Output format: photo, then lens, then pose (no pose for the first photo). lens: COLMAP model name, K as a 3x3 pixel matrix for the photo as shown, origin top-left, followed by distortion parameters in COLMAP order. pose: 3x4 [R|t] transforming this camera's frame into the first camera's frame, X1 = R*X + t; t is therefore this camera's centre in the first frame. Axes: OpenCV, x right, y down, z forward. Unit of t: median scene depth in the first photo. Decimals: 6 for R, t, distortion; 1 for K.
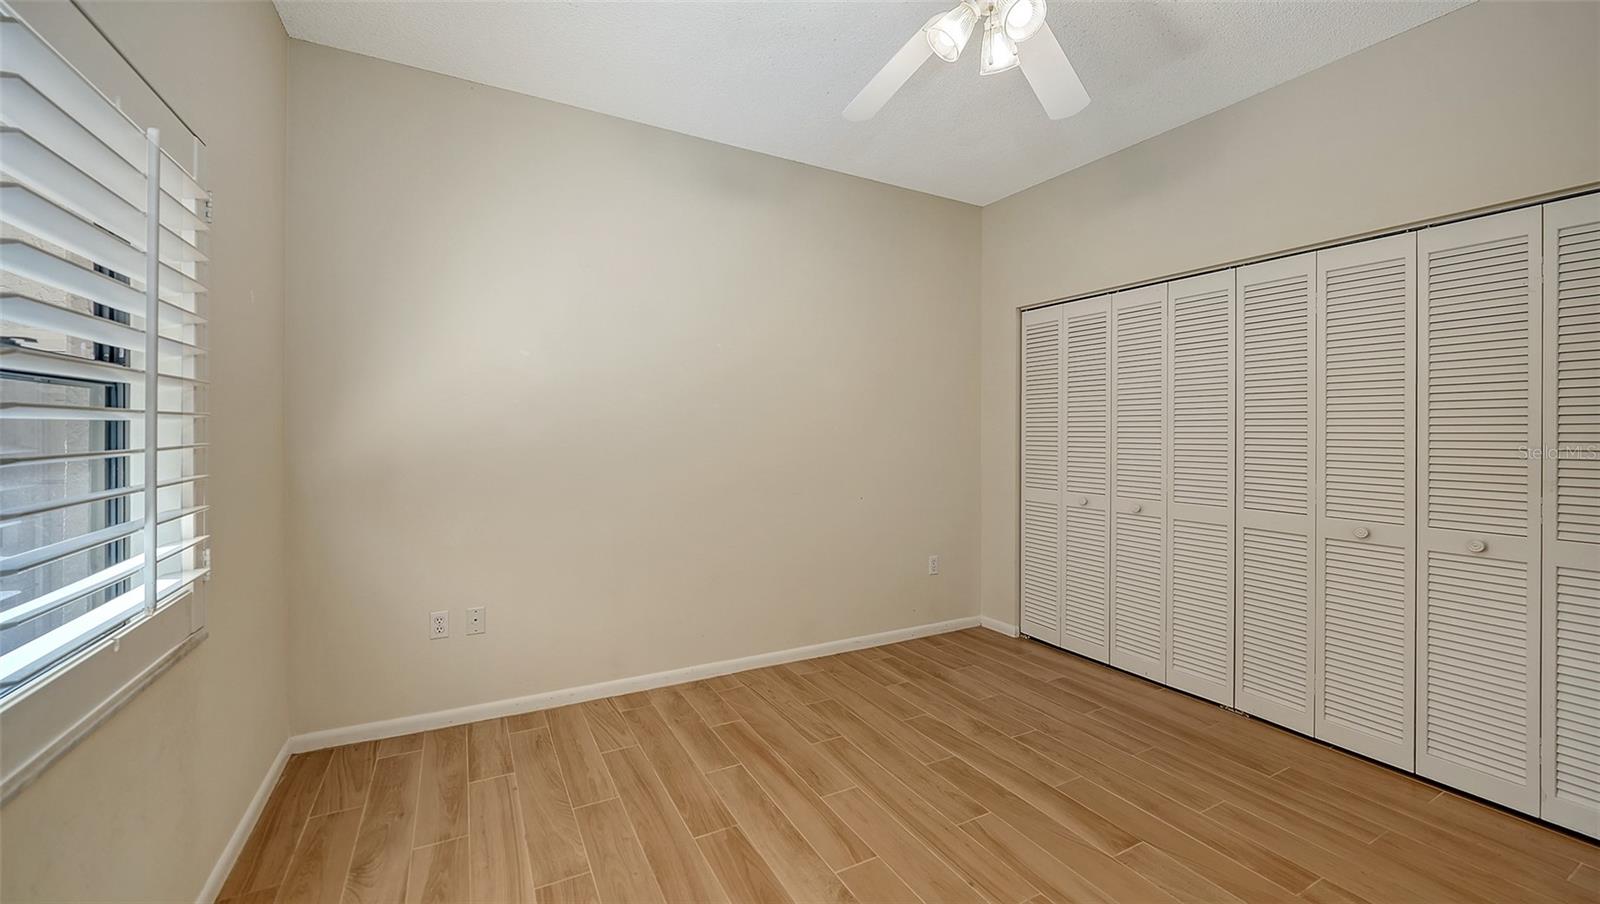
lens RADIAL K [[636.1, 0, 801.2], [0, 636.1, 441.5], [0, 0, 1]] dist [-0.001189, 0.001350]
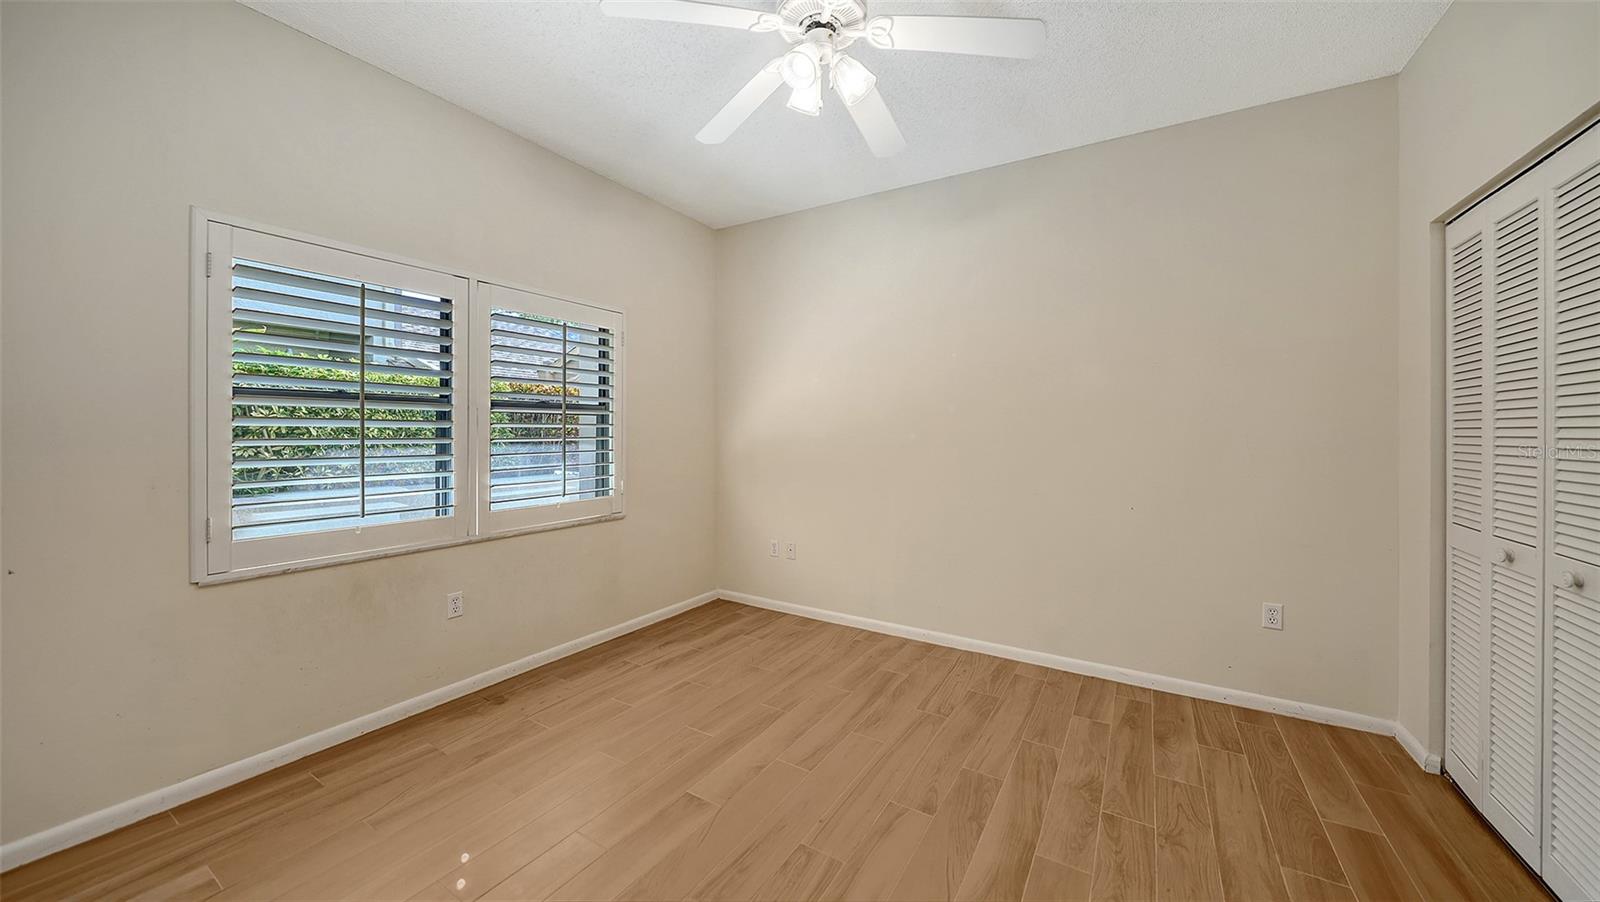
lens RADIAL K [[577.4, 0, 769.5], [0, 577.4, 453.7], [0, 0, 1]] dist [-0.000275, -0.000128]
pose [[0.464449, 0.027362, -0.885177, 0.715296], [-0.011612, 0.999625, 0.024807, 0.002417], [0.885524, -0.001243, 0.464593, 0.271386]]
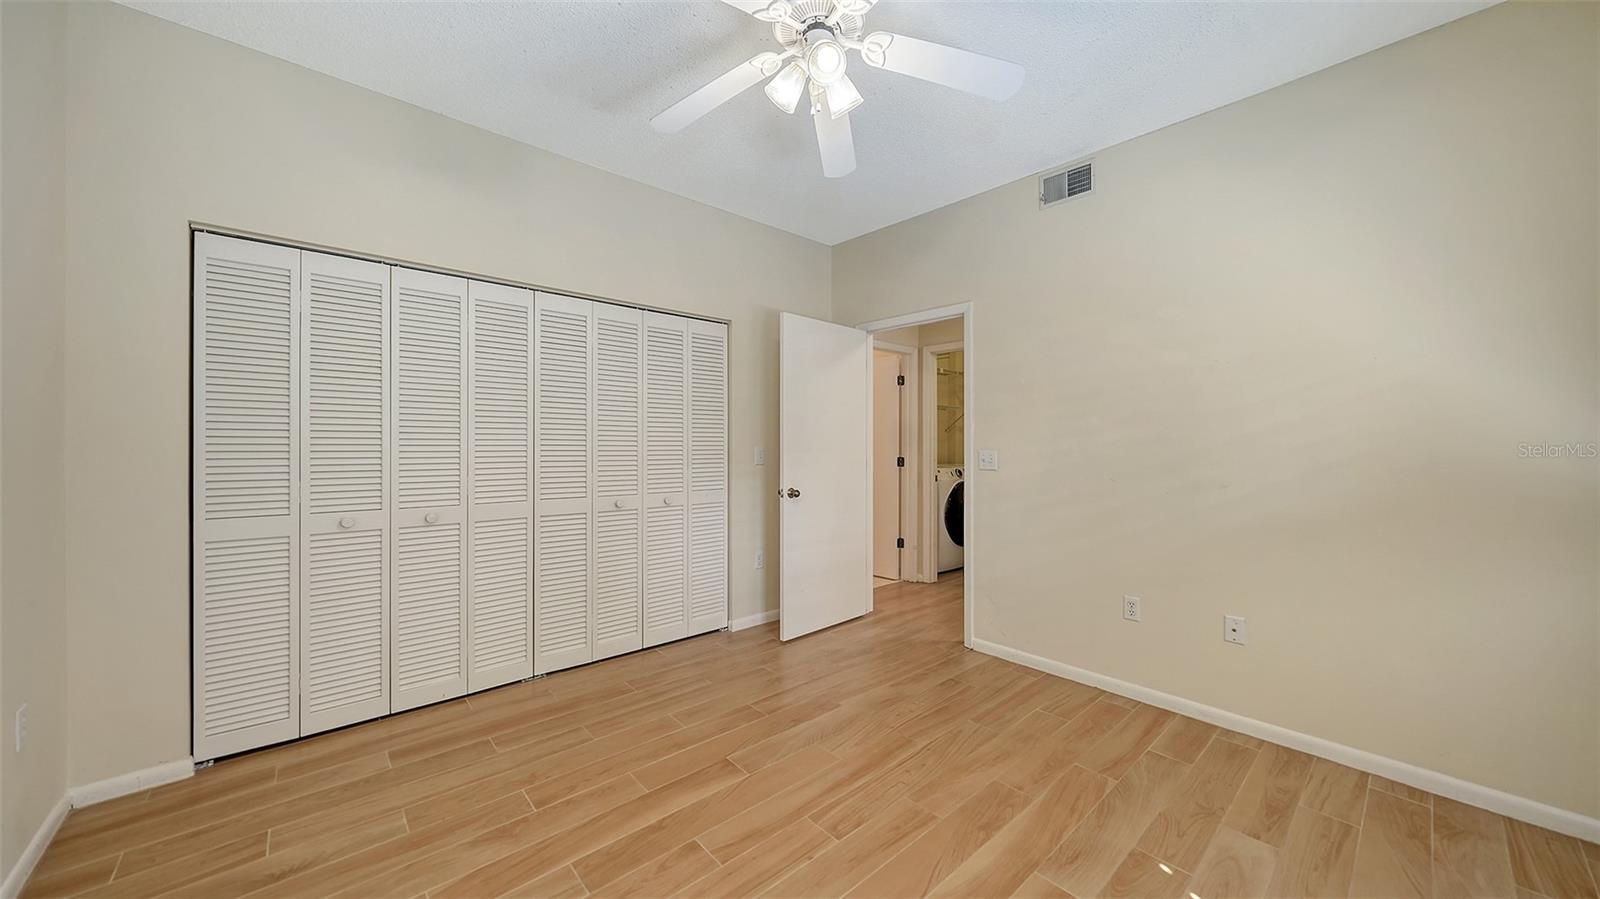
lens RADIAL K [[562.0, 0, 793.7], [0, 562.0, 434.7], [0, 0, 1]] dist [-0.007571, 0.003876]
pose [[-0.227992, -0.002653, 0.973659, -0.412025], [-0.000990, 0.999996, 0.002493, -0.017287], [-0.973663, -0.000396, -0.227993, 0.784769]]
